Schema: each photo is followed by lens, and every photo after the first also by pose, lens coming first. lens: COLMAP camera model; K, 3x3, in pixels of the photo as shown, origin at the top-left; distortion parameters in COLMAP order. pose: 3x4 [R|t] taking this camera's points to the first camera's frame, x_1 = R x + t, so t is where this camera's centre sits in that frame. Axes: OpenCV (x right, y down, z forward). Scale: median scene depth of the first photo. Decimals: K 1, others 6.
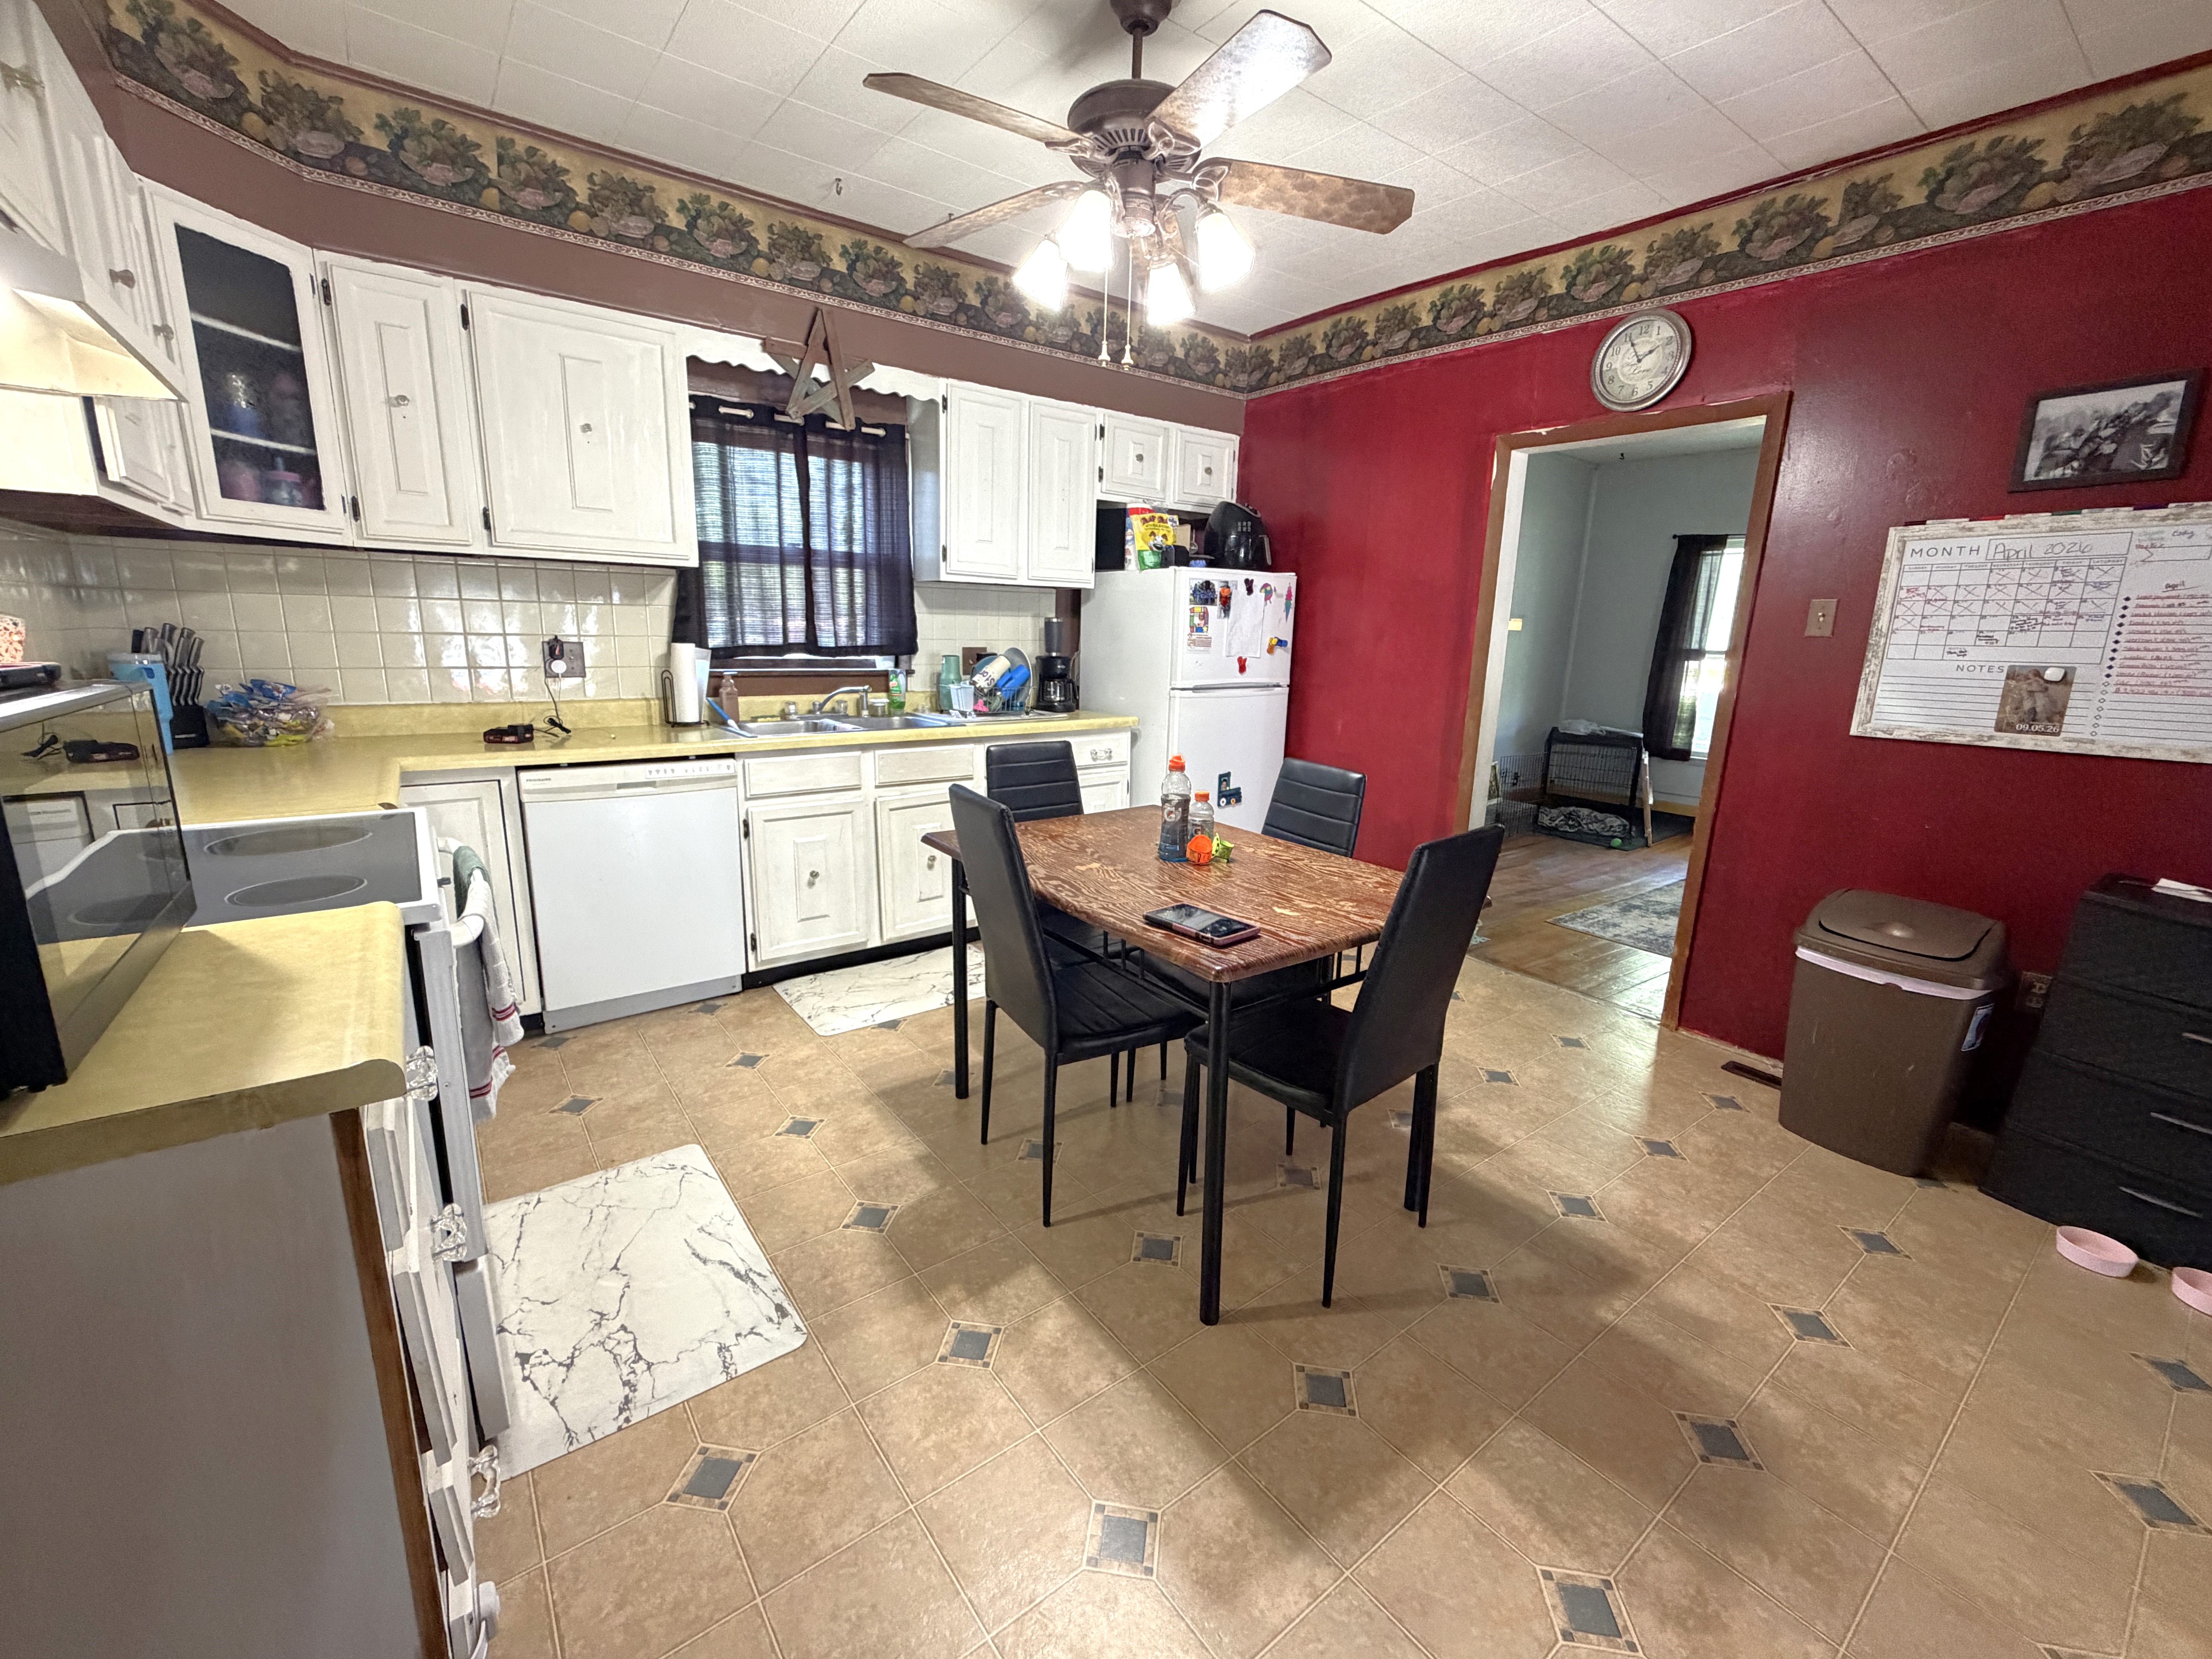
lens RADIAL K [[908.7, 0, 1098.8], [0, 908.7, 830.0], [0, 0, 1]] dist [-0.000340, -0.000062]
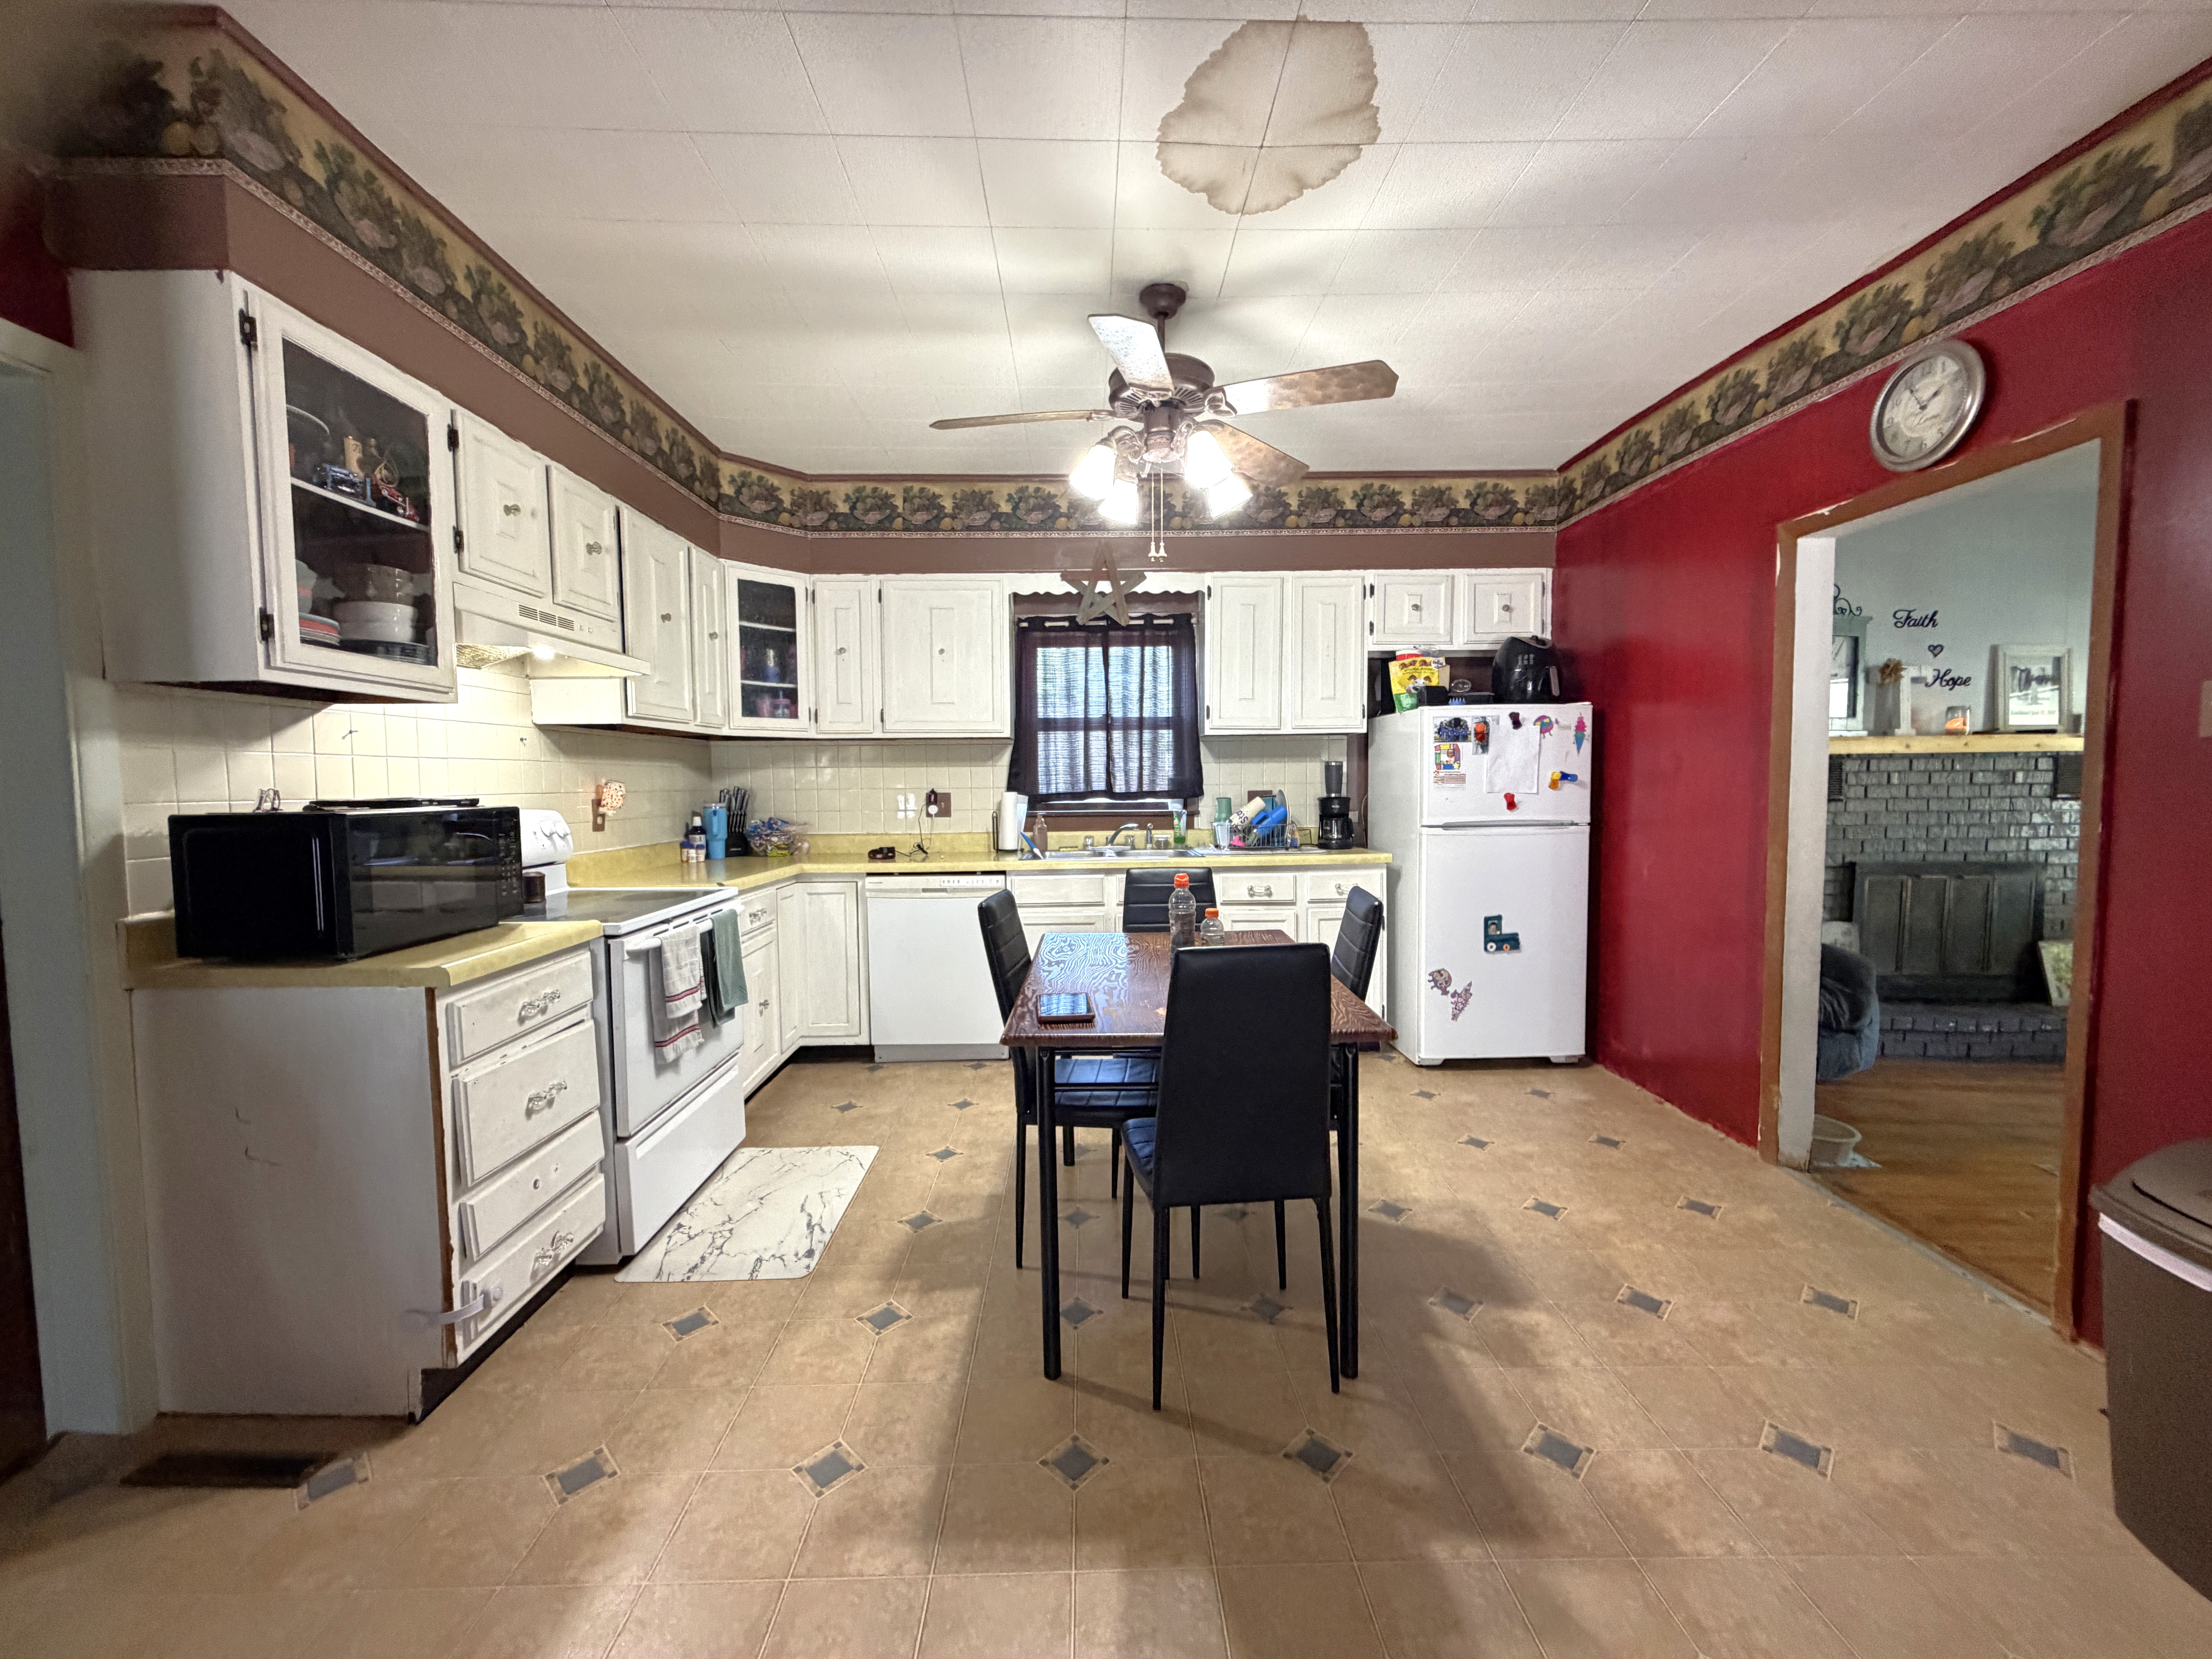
lens RADIAL K [[879.2, 0, 1099.6], [0, 879.2, 830.0], [0, 0, 1]] dist [-0.000383, 0.000169]
pose [[0.807841, 0.001213, -0.589400, 0.436858], [-0.098279, 0.986275, -0.132673, 0.012358], [0.581150, 0.165104, 0.796873, 0.040527]]
